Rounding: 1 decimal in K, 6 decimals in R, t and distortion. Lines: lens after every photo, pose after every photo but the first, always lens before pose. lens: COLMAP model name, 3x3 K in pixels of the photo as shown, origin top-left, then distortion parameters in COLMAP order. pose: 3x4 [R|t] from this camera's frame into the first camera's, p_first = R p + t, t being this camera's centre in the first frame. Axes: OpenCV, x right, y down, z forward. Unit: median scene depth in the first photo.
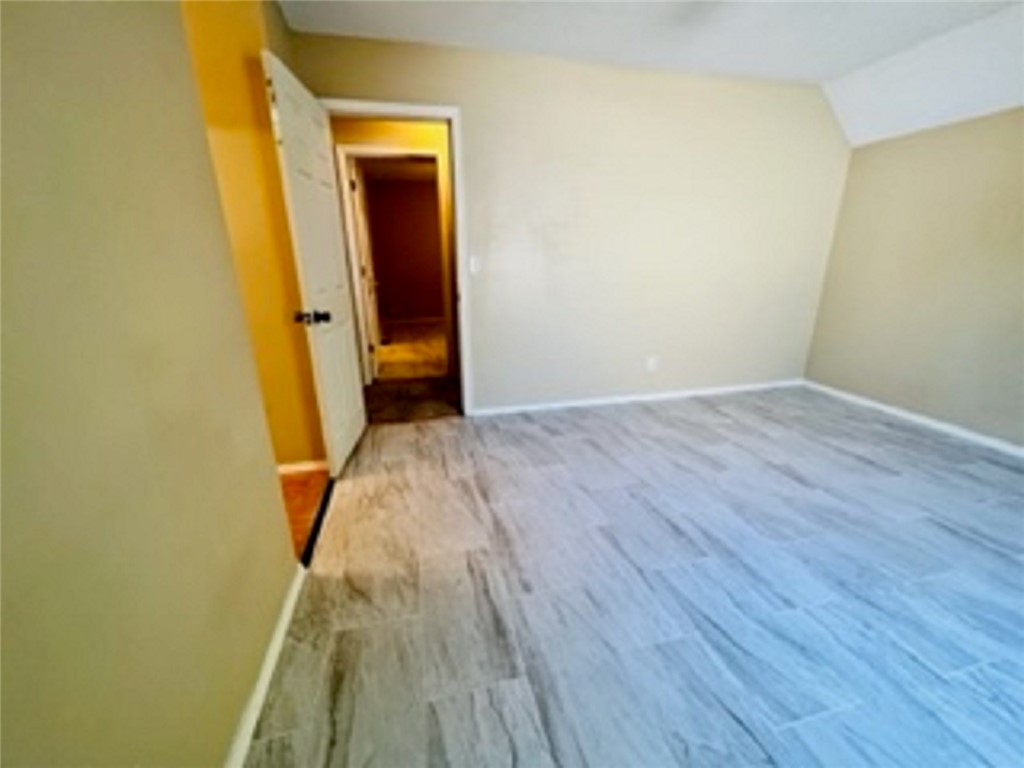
lens RADIAL K [[408.7, 0, 508.5], [0, 408.7, 385.9], [0, 0, 1]] dist [-0.000124, -0.001052]
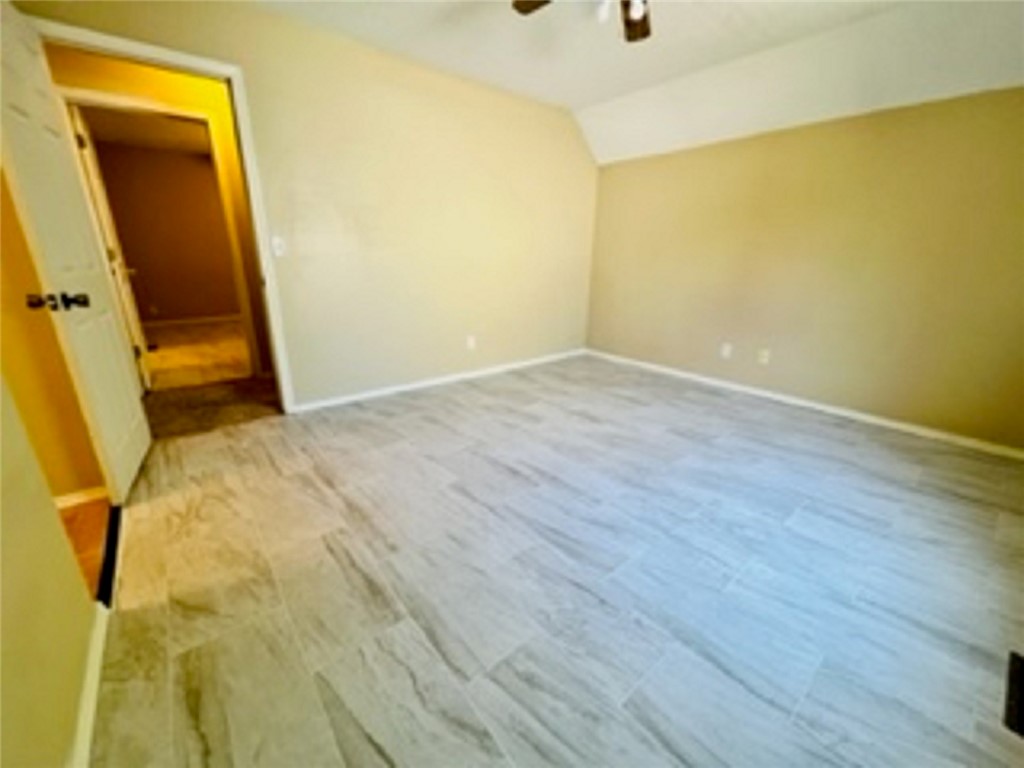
lens RADIAL K [[408.7, 0, 515.1], [0, 408.7, 382.0], [0, 0, 1]] dist [-0.000124, -0.001052]
pose [[0.892288, -0.113972, 0.436844, -0.065706], [0.115285, 0.993052, 0.023607, 0.064842], [-0.436500, 0.029297, 0.899227, -0.061662]]
